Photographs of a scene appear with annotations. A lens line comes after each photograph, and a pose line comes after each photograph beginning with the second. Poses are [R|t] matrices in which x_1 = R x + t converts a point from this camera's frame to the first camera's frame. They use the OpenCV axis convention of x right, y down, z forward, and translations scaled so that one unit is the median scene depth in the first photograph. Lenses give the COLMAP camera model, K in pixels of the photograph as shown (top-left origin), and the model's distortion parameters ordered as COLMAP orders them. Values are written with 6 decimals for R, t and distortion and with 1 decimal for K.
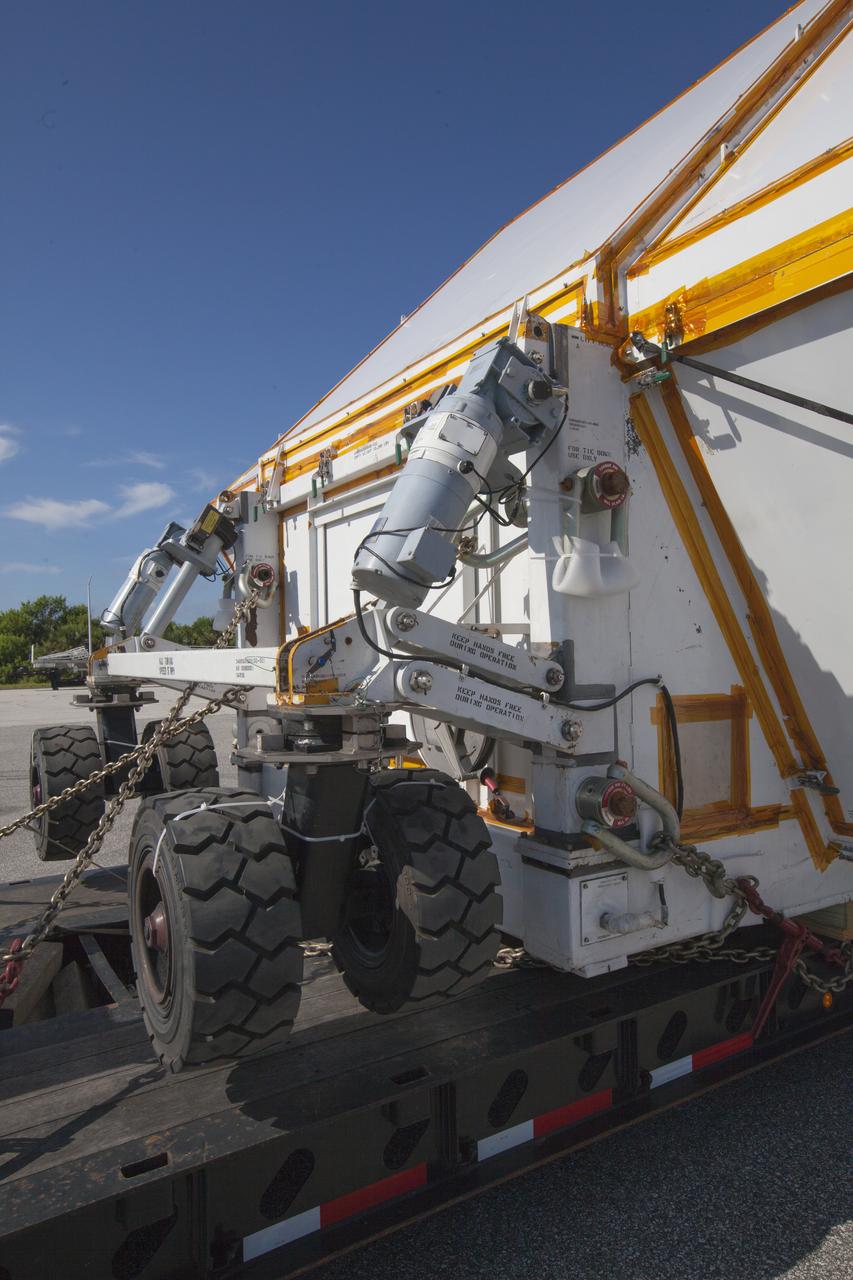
lens RADIAL K [[681.9, 0, 510.5], [0, 681.9, 641.3], [0, 0, 1]] dist [-0.000583, 0.000506]
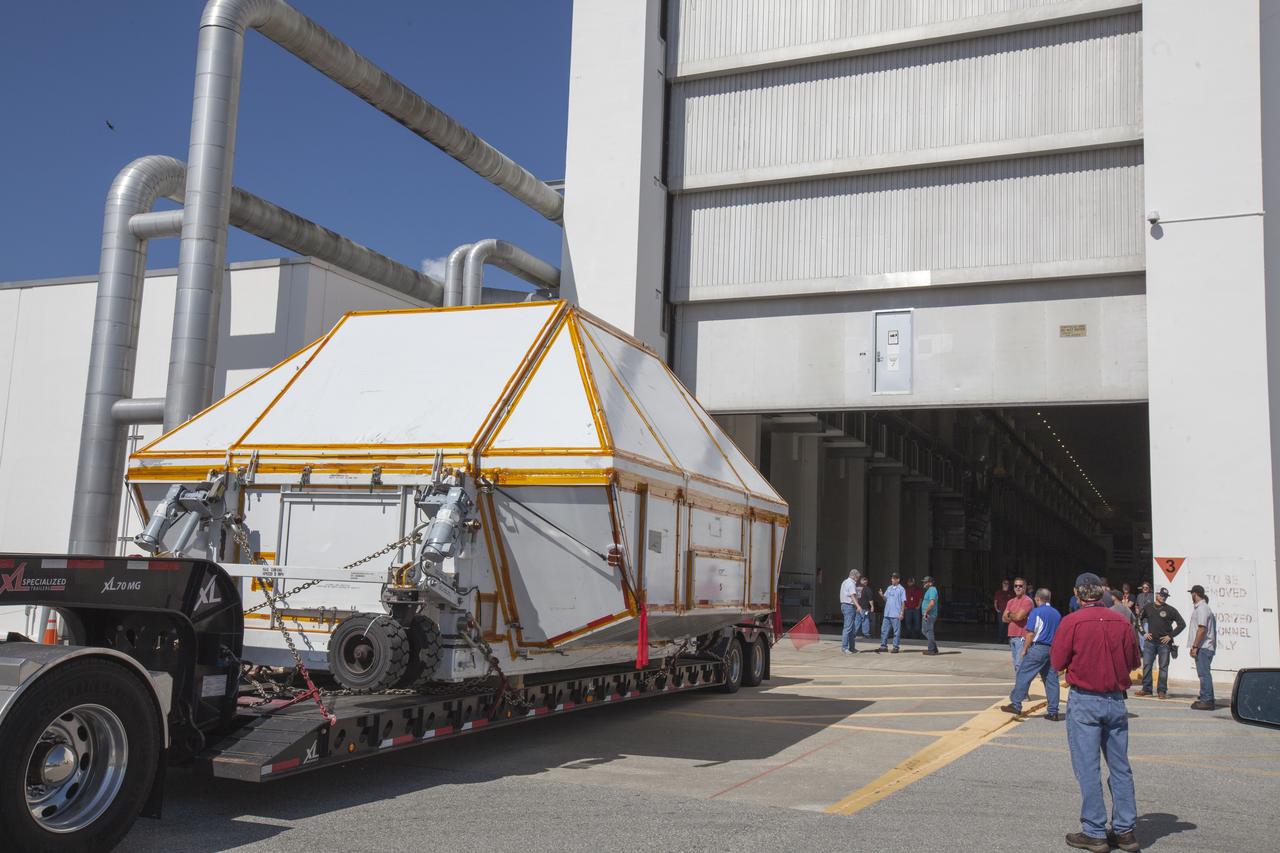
lens RADIAL K [[1229.8, 0, 640.0], [0, 1229.8, 426.5], [0, 0, 1]] dist [-0.000573, 0.001366]
pose [[0.787466, 0.128609, 0.602791, -2.635482], [-0.062726, 0.989632, -0.129202, 0.010352], [-0.613158, 0.063931, 0.787369, -3.839664]]
